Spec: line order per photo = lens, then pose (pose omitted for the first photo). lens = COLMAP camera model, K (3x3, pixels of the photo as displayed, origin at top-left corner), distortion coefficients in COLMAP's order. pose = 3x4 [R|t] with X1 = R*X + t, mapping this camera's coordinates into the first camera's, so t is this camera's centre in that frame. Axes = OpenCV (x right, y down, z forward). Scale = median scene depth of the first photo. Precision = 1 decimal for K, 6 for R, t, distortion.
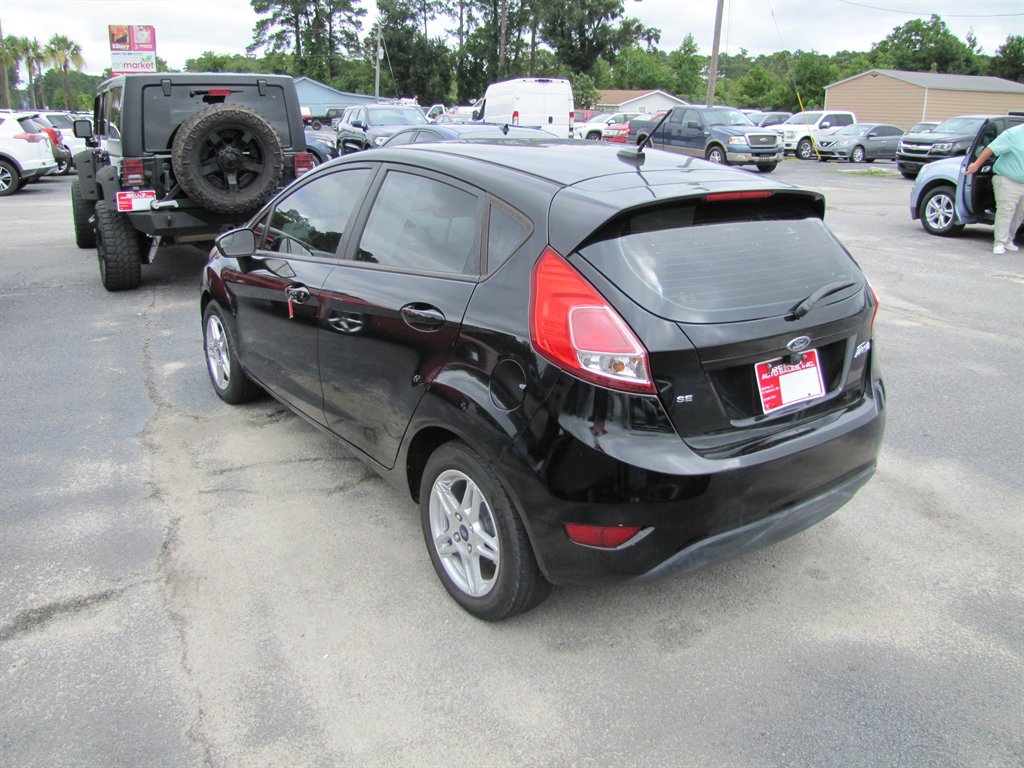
lens RADIAL K [[849.0, 0, 502.3], [0, 849.0, 380.4], [0, 0, 1]] dist [-0.183128, 0.159326]
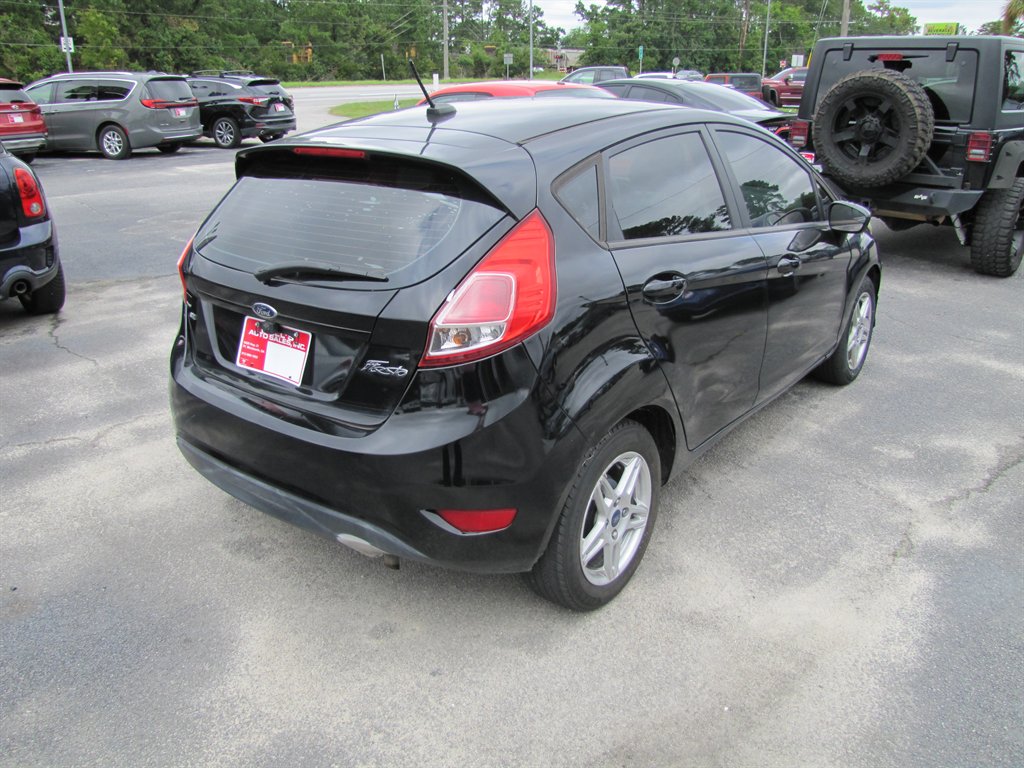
lens RADIAL K [[849.0, 0, 502.3], [0, 849.0, 380.4], [0, 0, 1]] dist [-0.183128, 0.159326]
pose [[0.294082, 0.319518, -0.900791, 1.206162], [-0.290008, 0.927864, 0.234442, -0.248589], [0.910720, 0.192291, 0.365531, 0.843175]]
